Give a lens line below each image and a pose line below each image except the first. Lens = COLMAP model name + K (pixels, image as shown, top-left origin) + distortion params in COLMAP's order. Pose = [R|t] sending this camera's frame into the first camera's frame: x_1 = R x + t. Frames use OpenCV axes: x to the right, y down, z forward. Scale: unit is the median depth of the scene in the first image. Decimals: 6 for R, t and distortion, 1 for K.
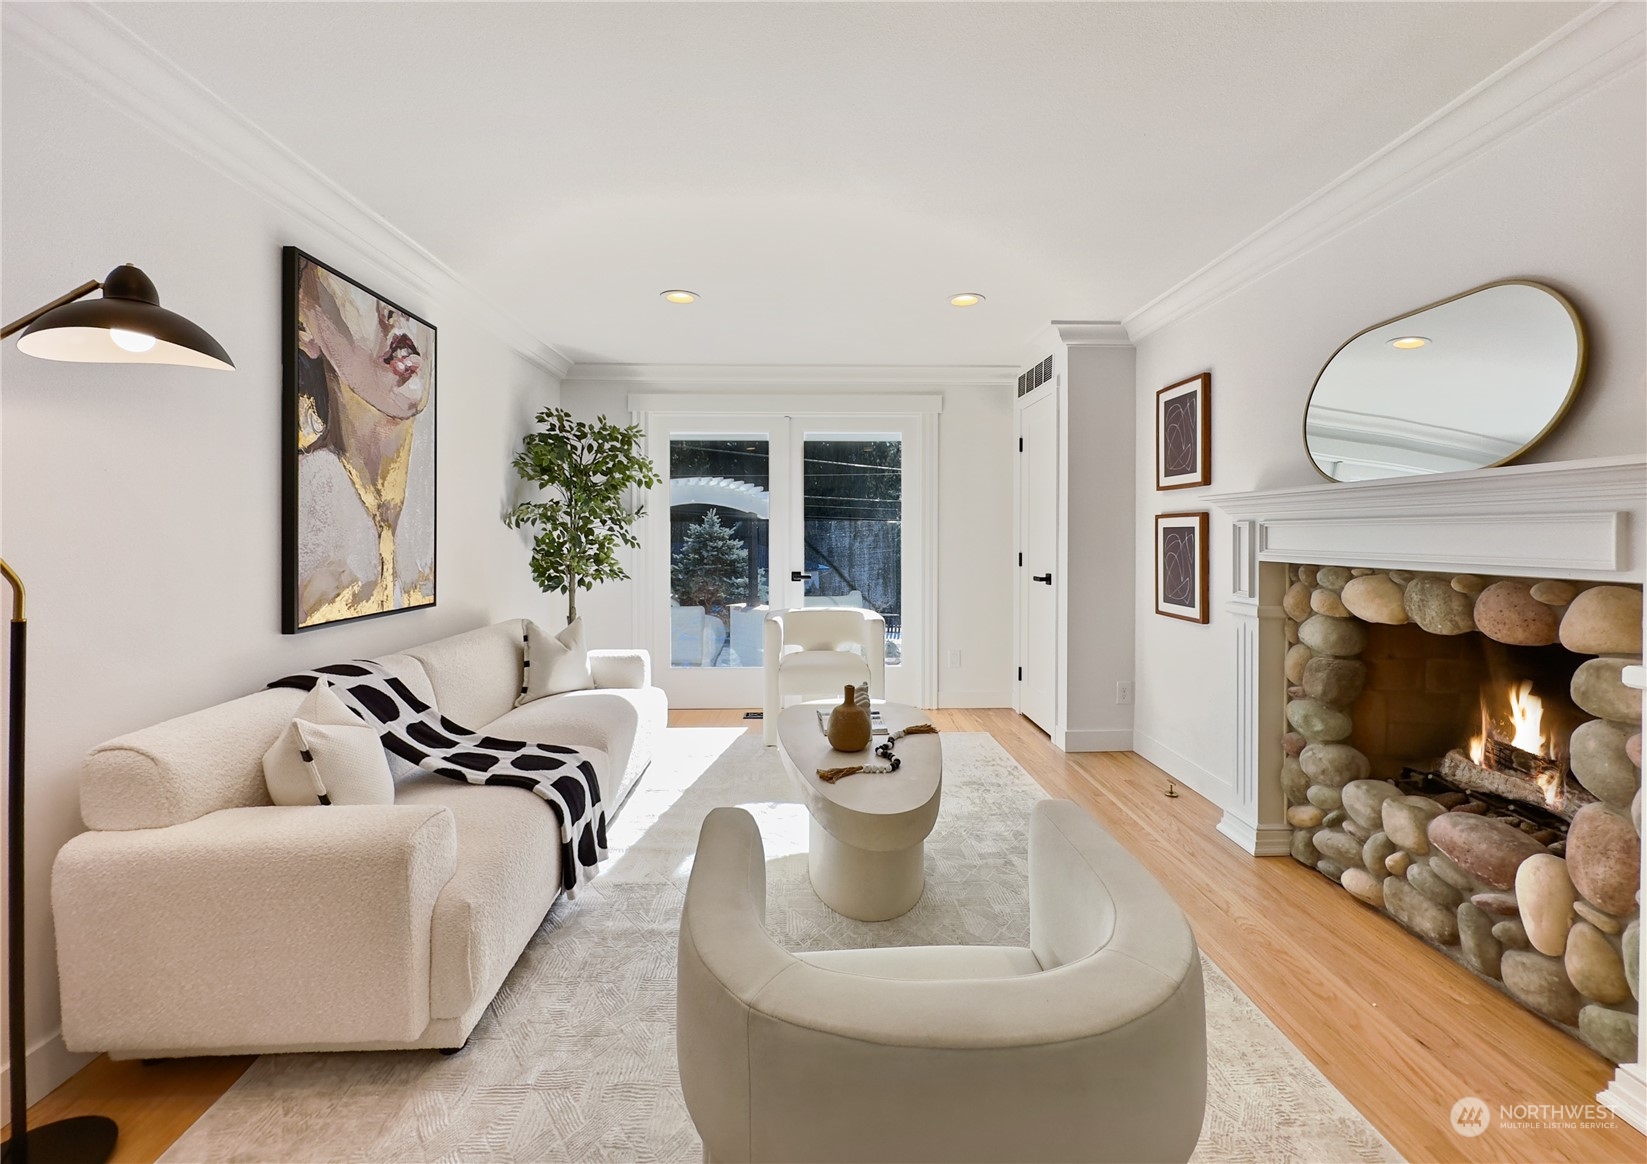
lens RADIAL K [[674.7, 0, 820.0], [0, 674.7, 536.3], [0, 0, 1]] dist [-0.000556, 0.000184]
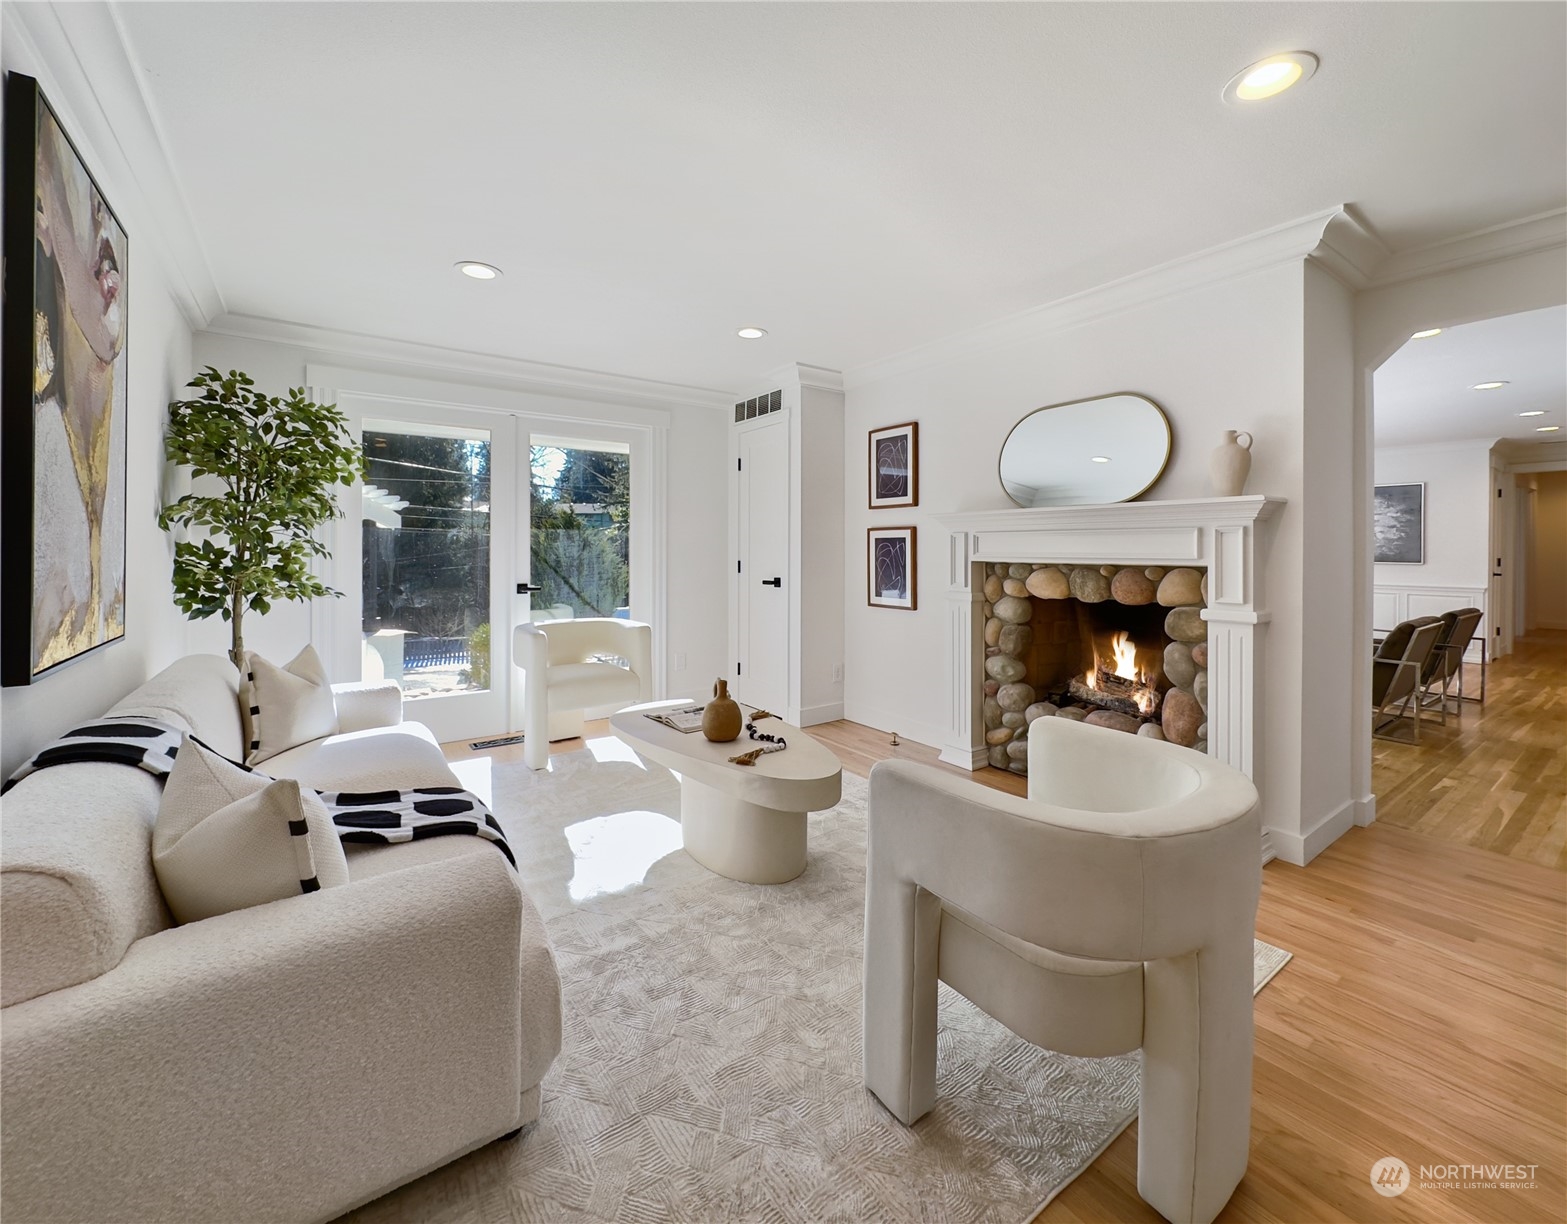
lens RADIAL K [[665.2, 0, 800.7], [0, 665.2, 548.6], [0, 0, 1]] dist [0.001061, -0.000711]
pose [[0.823380, 0.001506, 0.567488, -0.360841], [0.001055, 0.999991, -0.004184, 0.013244], [-0.567489, 0.004044, 0.823371, 0.047563]]
